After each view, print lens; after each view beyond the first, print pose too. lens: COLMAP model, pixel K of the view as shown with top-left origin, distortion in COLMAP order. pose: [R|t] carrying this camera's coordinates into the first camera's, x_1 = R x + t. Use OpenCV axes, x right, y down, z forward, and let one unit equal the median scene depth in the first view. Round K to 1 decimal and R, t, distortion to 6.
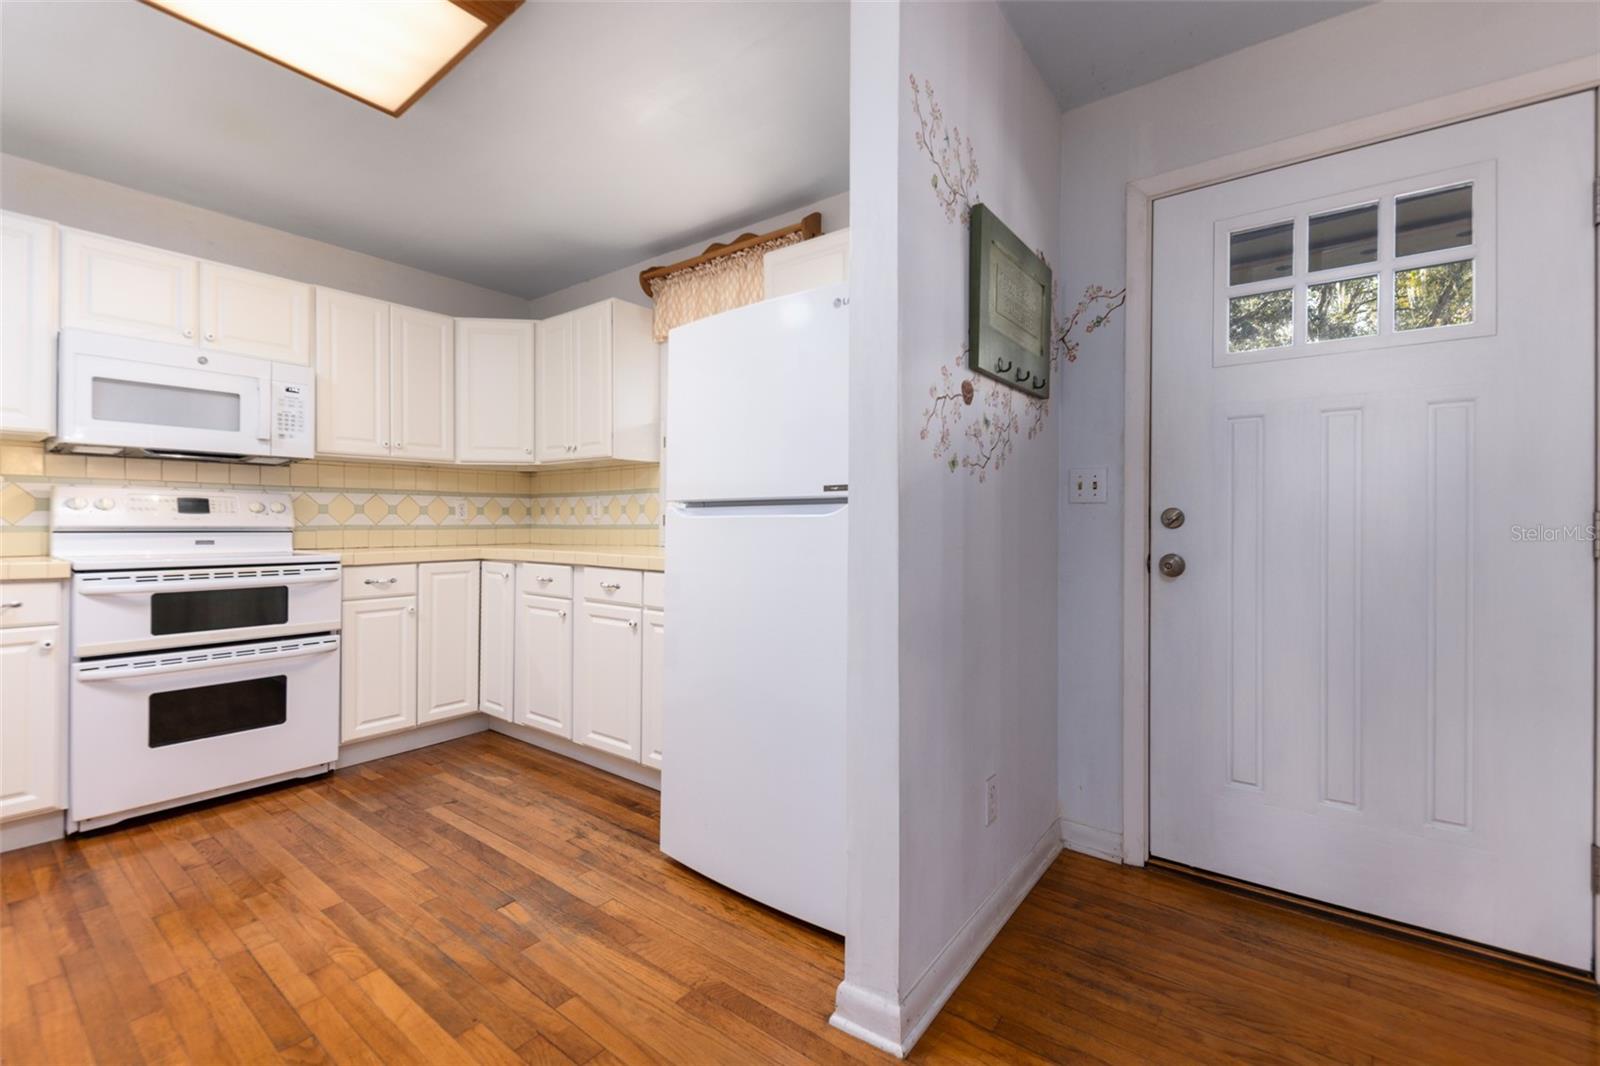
lens RADIAL K [[691.3, 0, 808.1], [0, 691.3, 524.9], [0, 0, 1]] dist [0.015559, -0.000405]
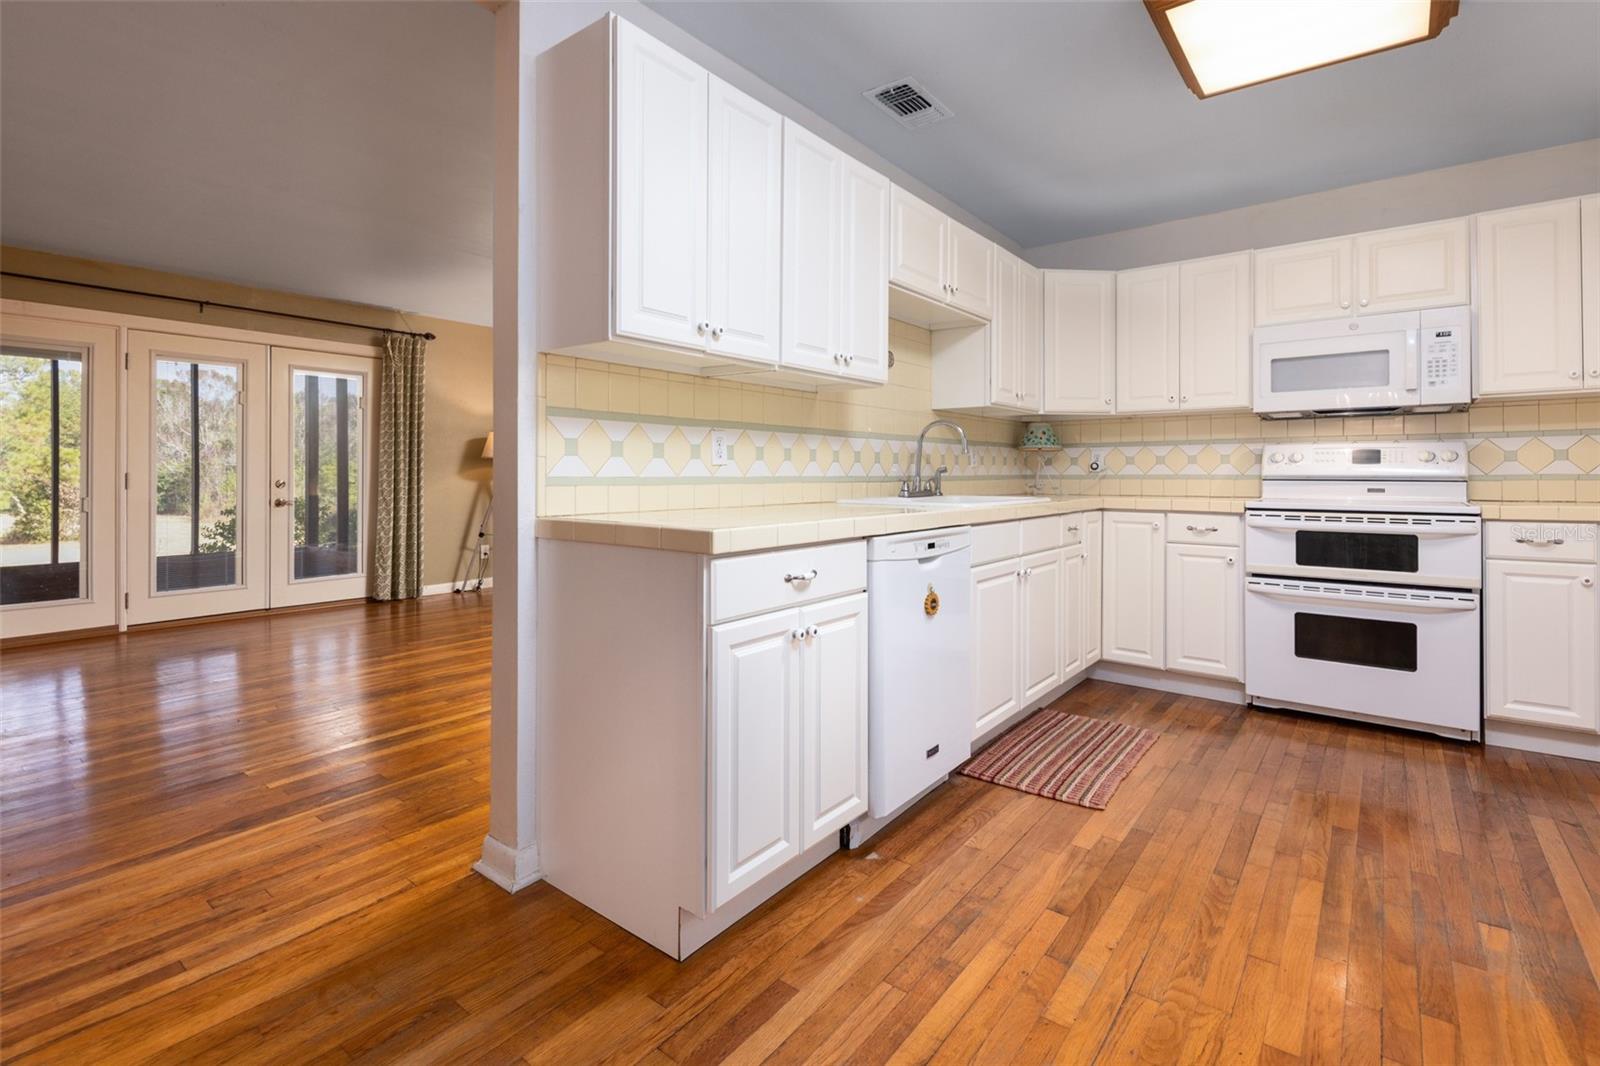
lens RADIAL K [[739.6, 0, 772.5], [0, 739.6, 475.7], [0, 0, 1]] dist [0.005875, 0.000797]
pose [[-0.028810, -0.002163, -0.999583, 0.375825], [-0.000568, 0.999998, -0.002148, 0.006194], [0.999585, 0.000506, -0.028811, 0.122831]]
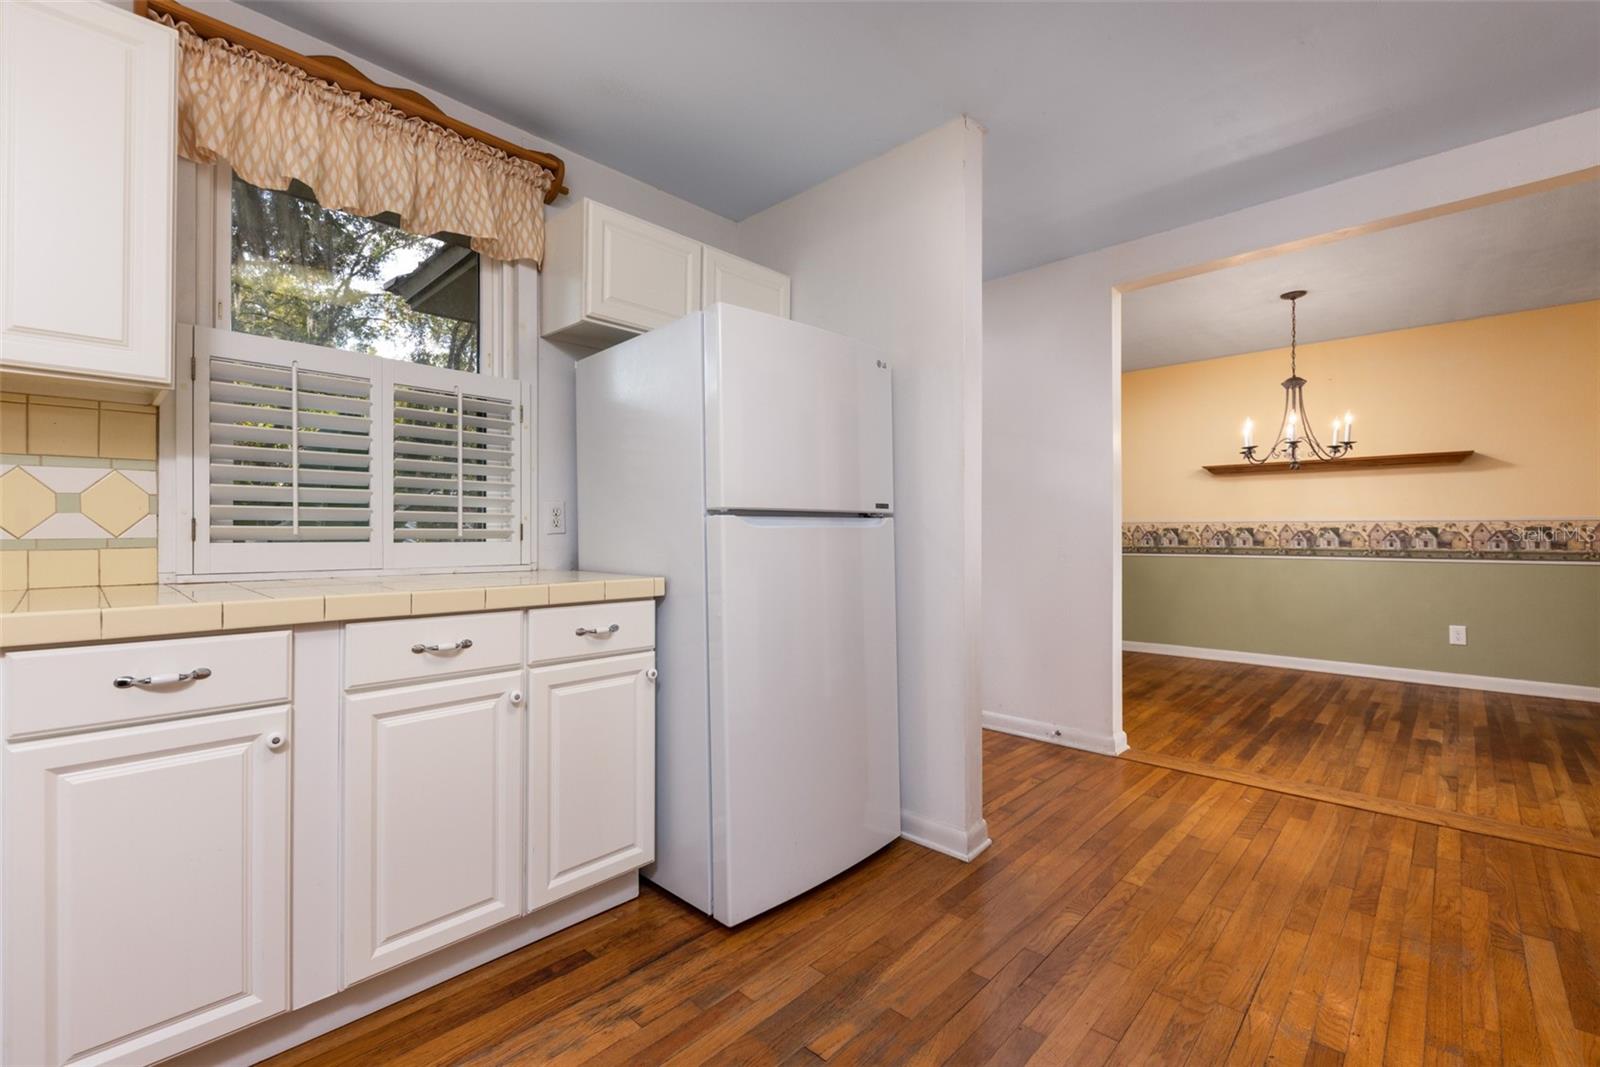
lens RADIAL K [[691.3, 0, 803.2], [0, 691.3, 529.3], [0, 0, 1]] dist [0.015559, -0.000405]
pose [[0.094233, 0.000231, 0.995550, -0.915471], [0.004284, 0.999991, -0.000638, -0.006326], [-0.995541, 0.004325, 0.094232, 0.736346]]
